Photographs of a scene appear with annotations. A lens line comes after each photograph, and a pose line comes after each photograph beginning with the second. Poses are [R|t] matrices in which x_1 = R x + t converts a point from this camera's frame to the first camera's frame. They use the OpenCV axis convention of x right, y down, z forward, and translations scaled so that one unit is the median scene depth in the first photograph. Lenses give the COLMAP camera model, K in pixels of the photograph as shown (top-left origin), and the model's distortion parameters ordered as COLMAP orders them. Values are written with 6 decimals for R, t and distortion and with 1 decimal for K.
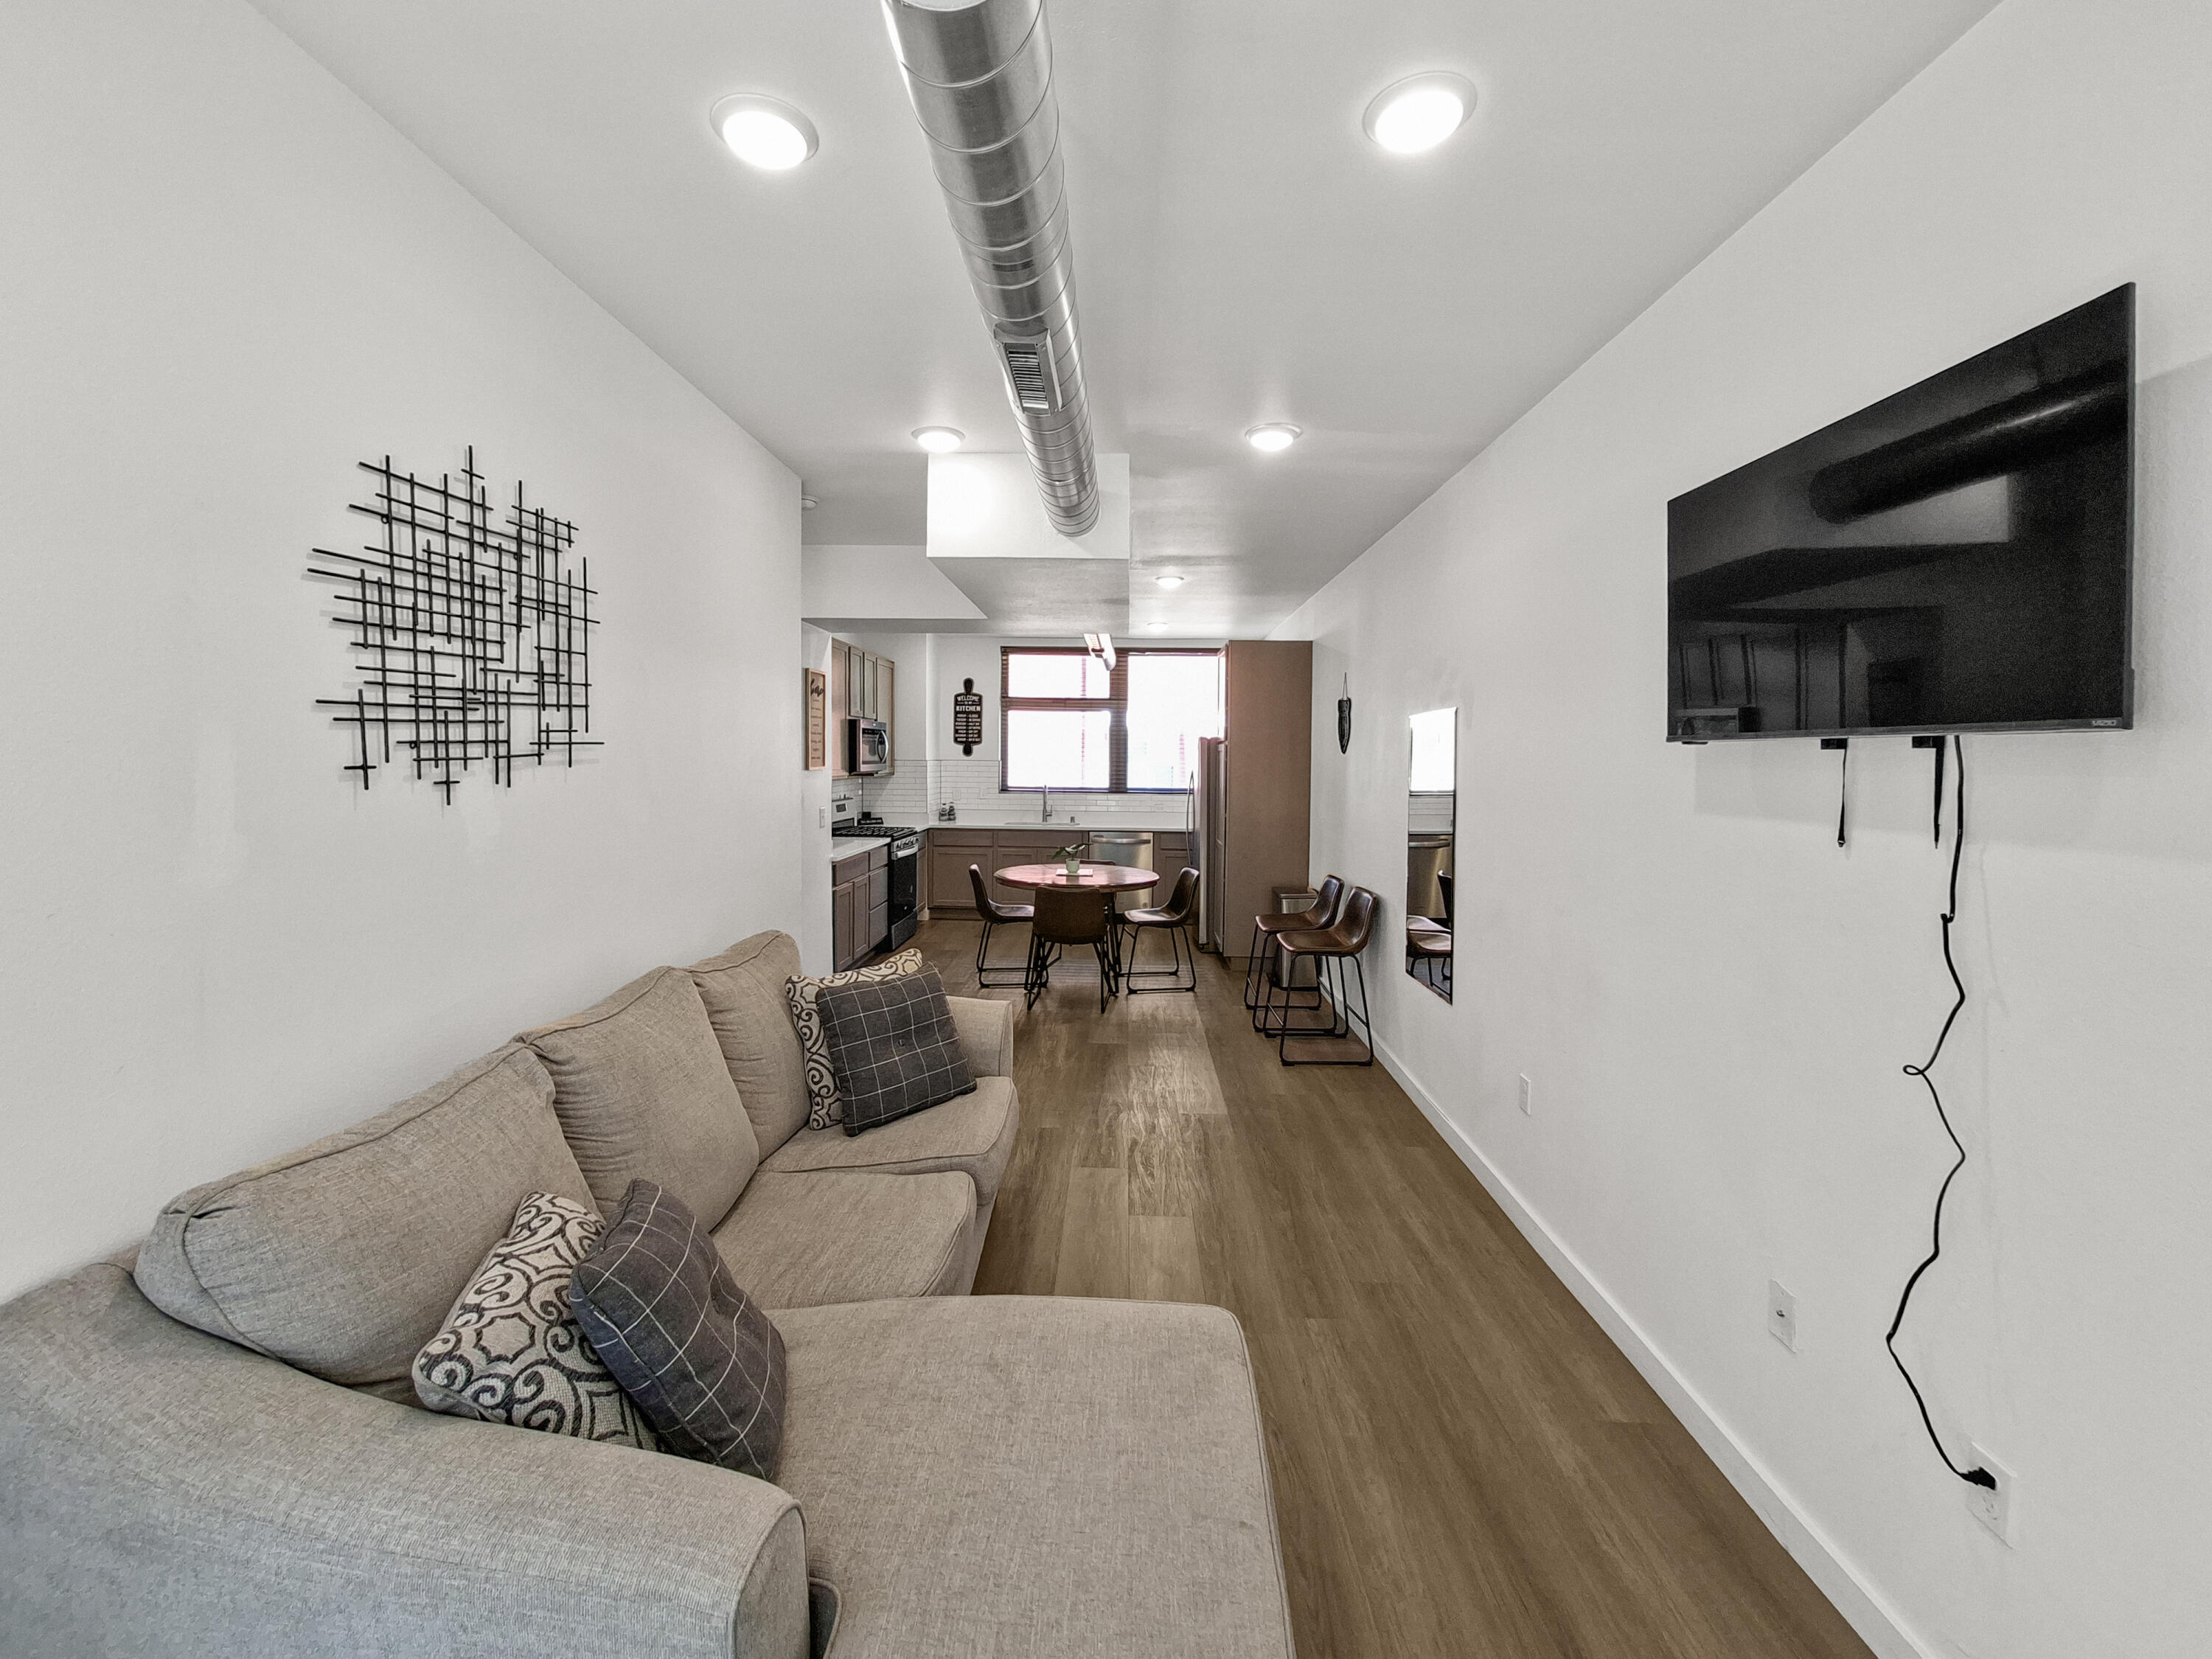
lens RADIAL K [[898.4, 0, 1098.8], [0, 898.4, 786.6], [0, 0, 1]] dist [-0.000421, 0.000037]
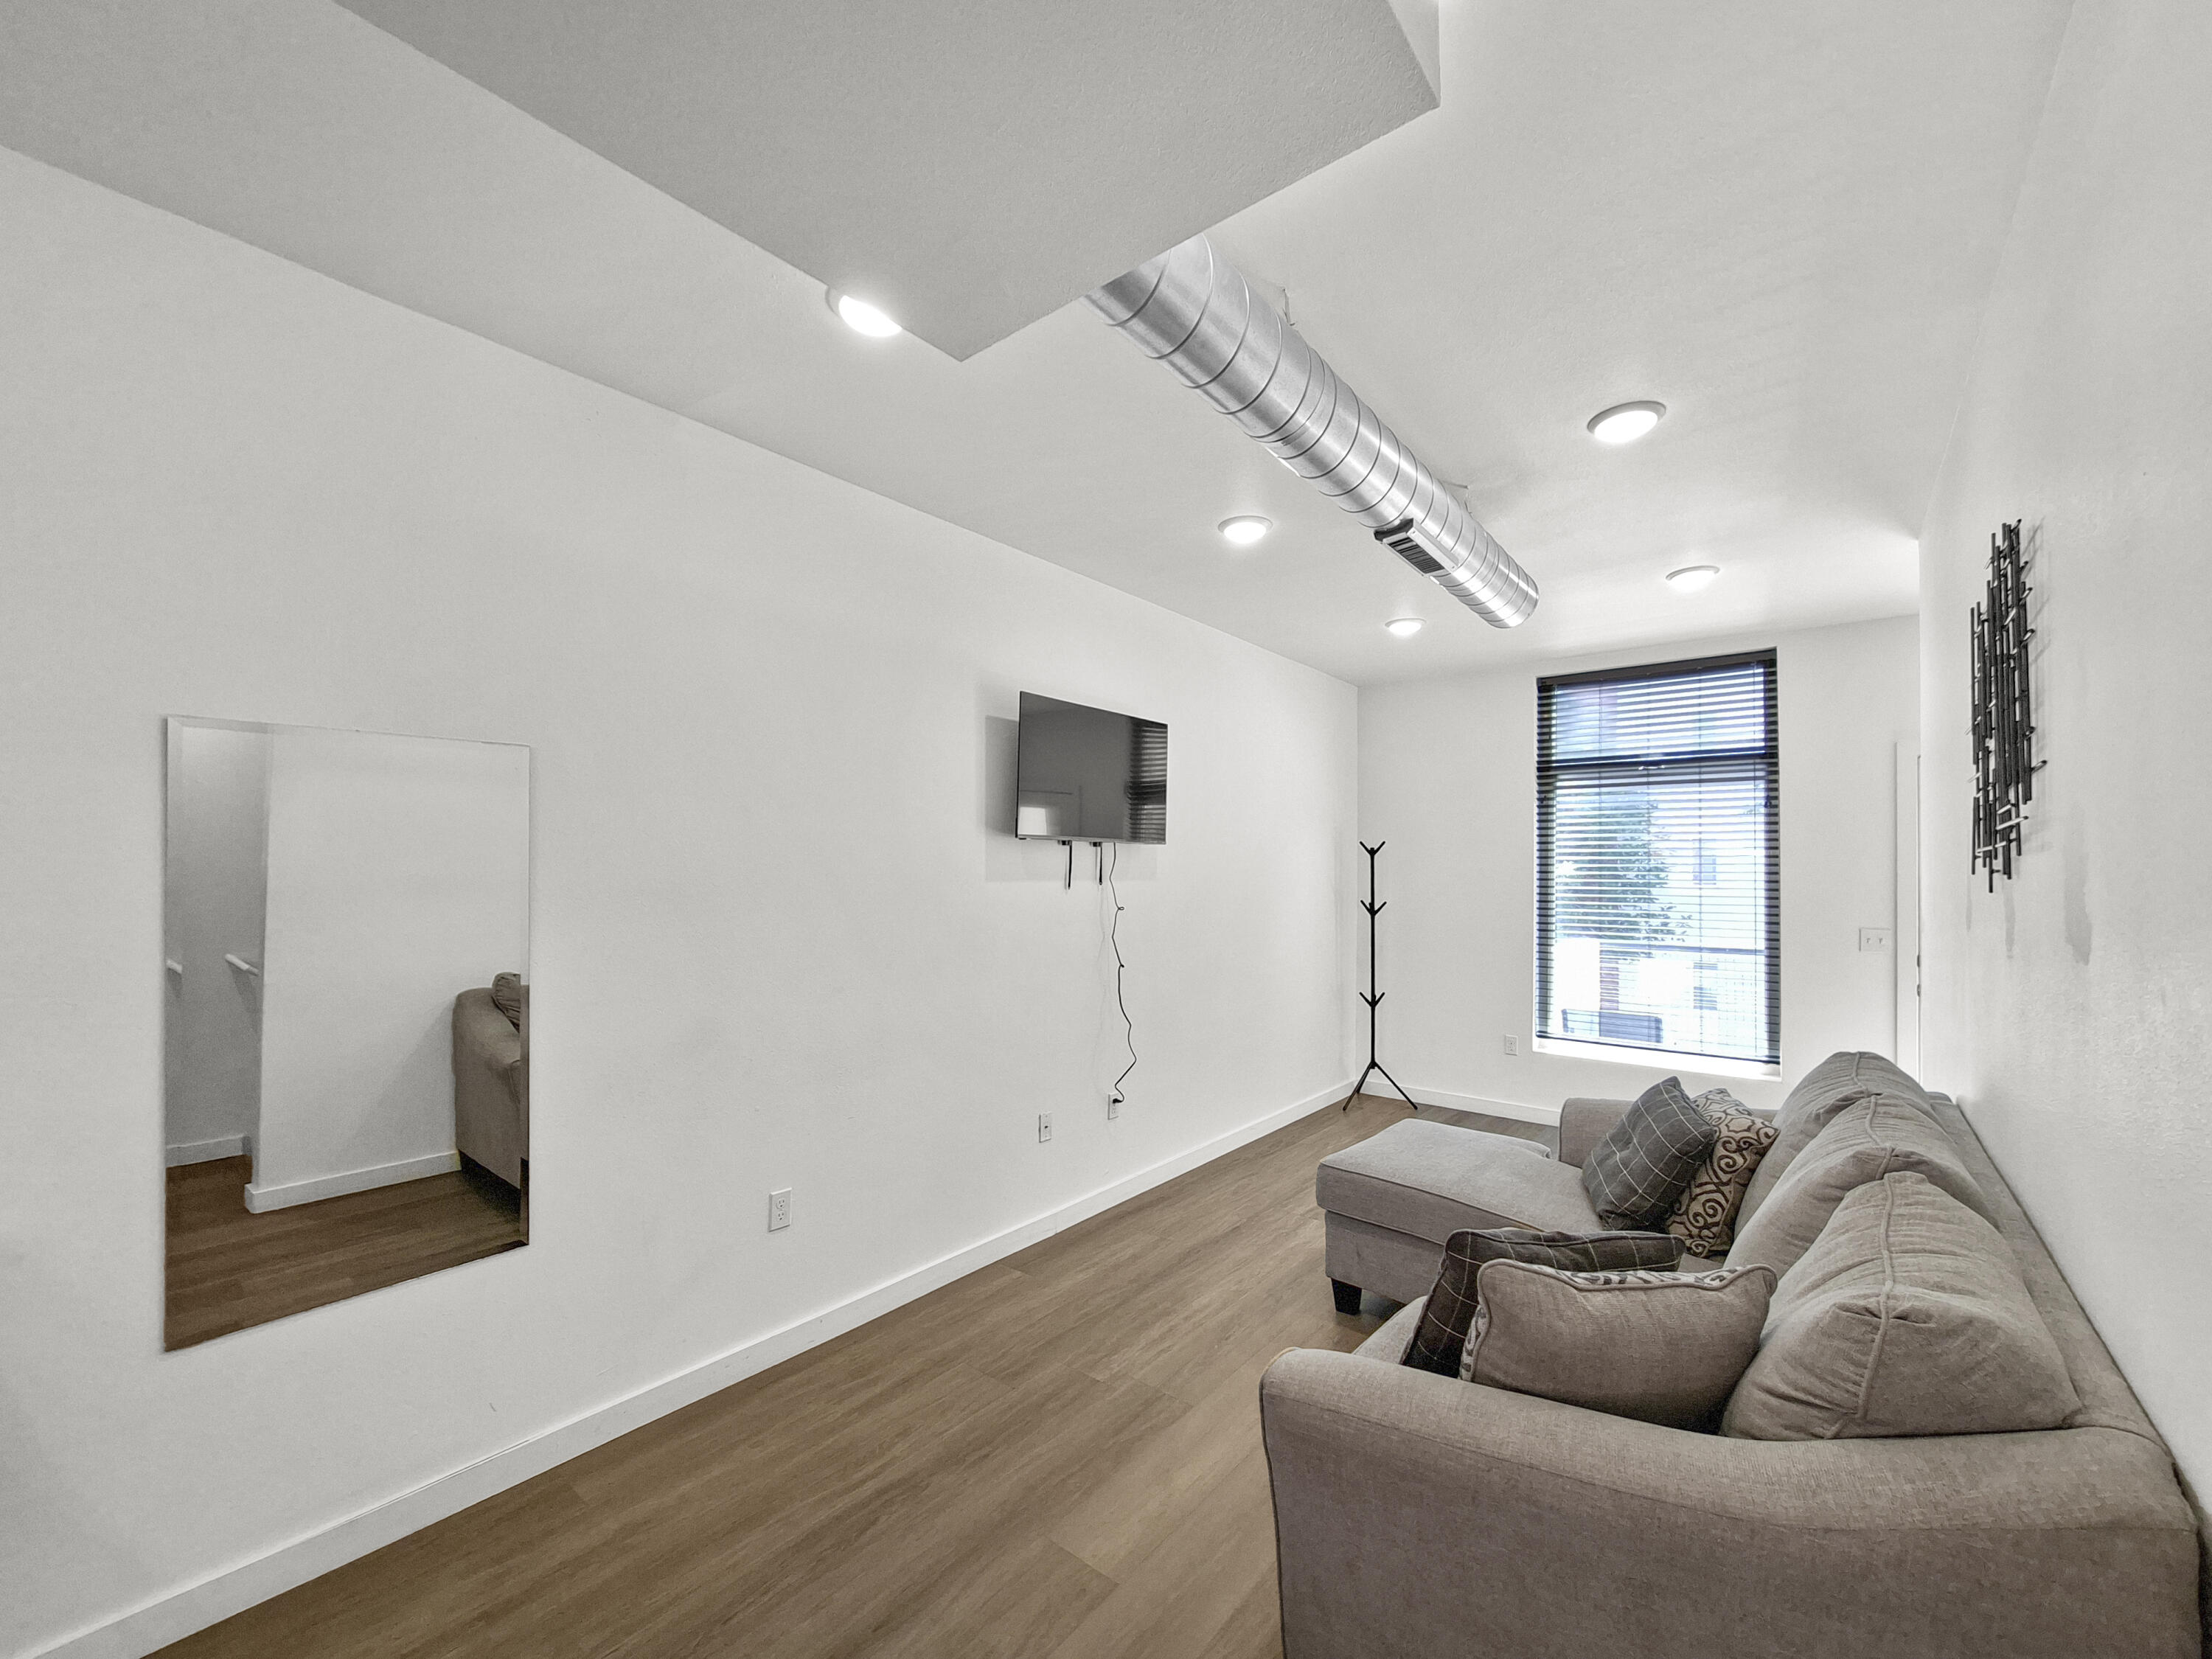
lens RADIAL K [[895.8, 0, 1106.8], [0, 895.8, 864.4], [0, 0, 1]] dist [-0.000875, -0.000146]
pose [[-0.797472, -0.007937, 0.603304, -0.444996], [0.008191, 0.999679, 0.023980, -0.035269], [-0.603300, 0.024065, -0.797151, 2.024337]]
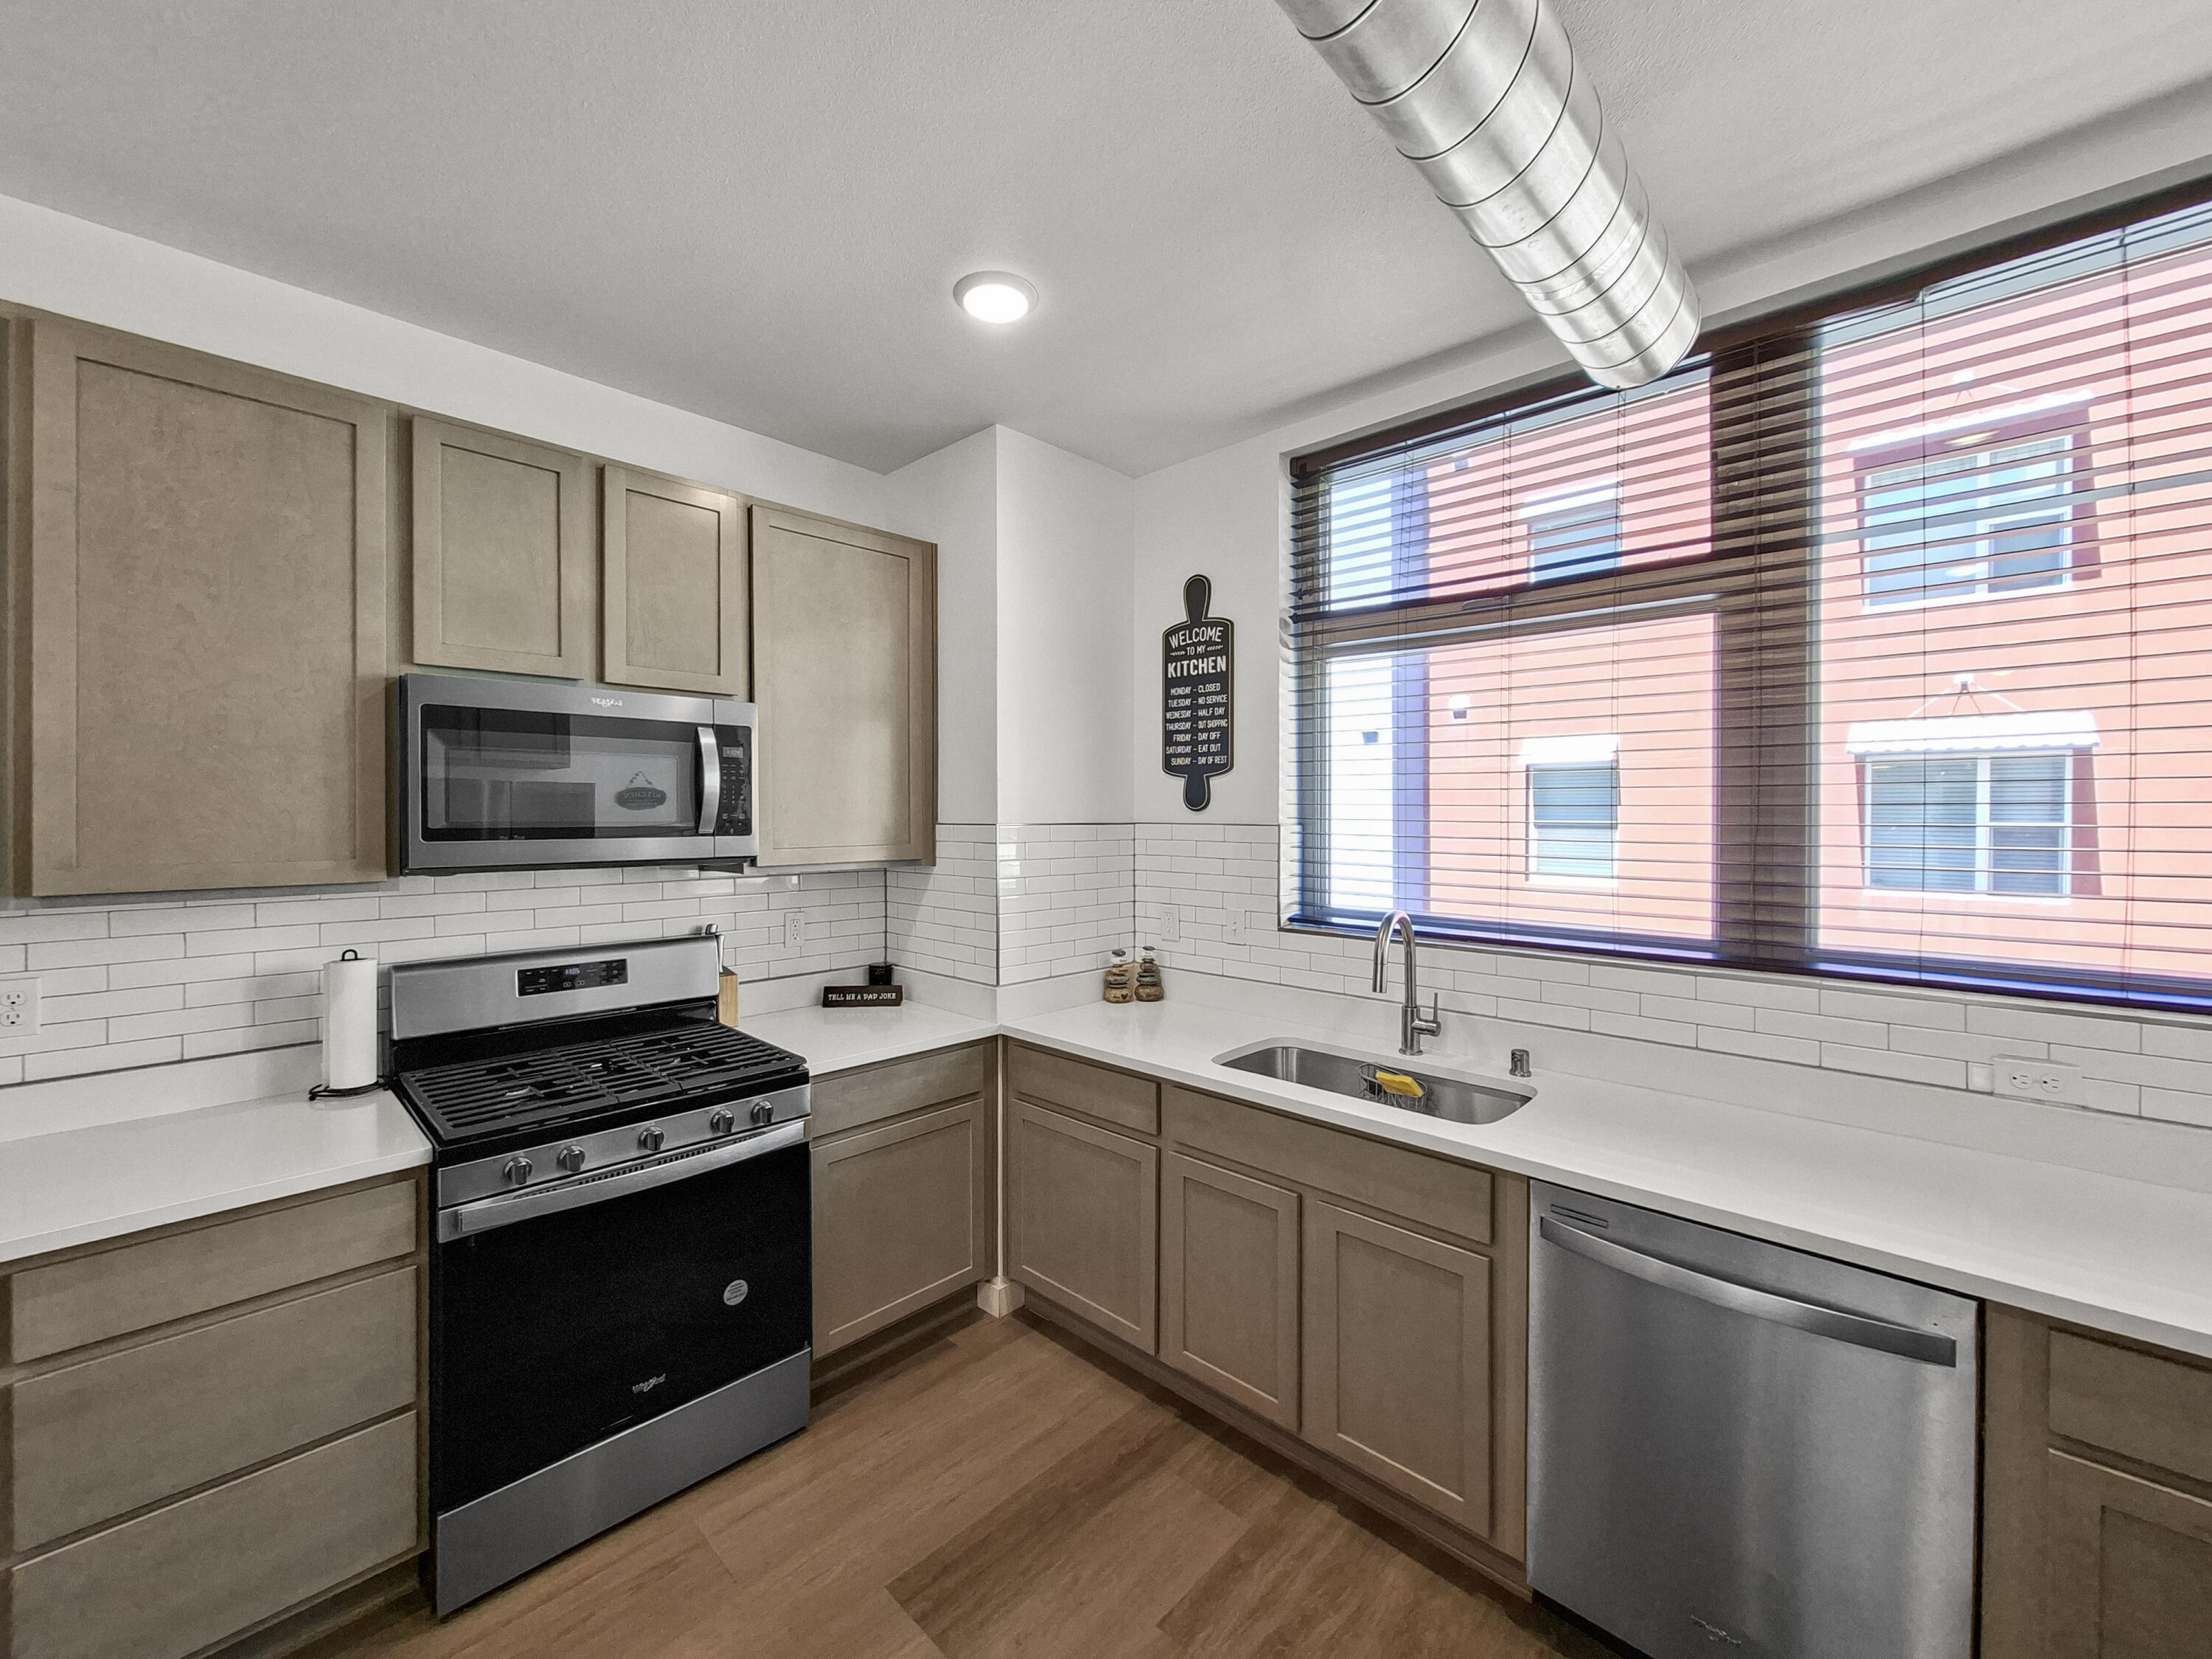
lens RADIAL K [[897.8, 0, 1106.9], [0, 897.8, 813.7], [0, 0, 1]] dist [-0.000700, 0.000554]
pose [[0.736877, -0.012004, -0.675920, 0.208736], [-0.016570, 0.999221, -0.035810, -0.081023], [0.675823, 0.037588, 0.736105, 2.903969]]
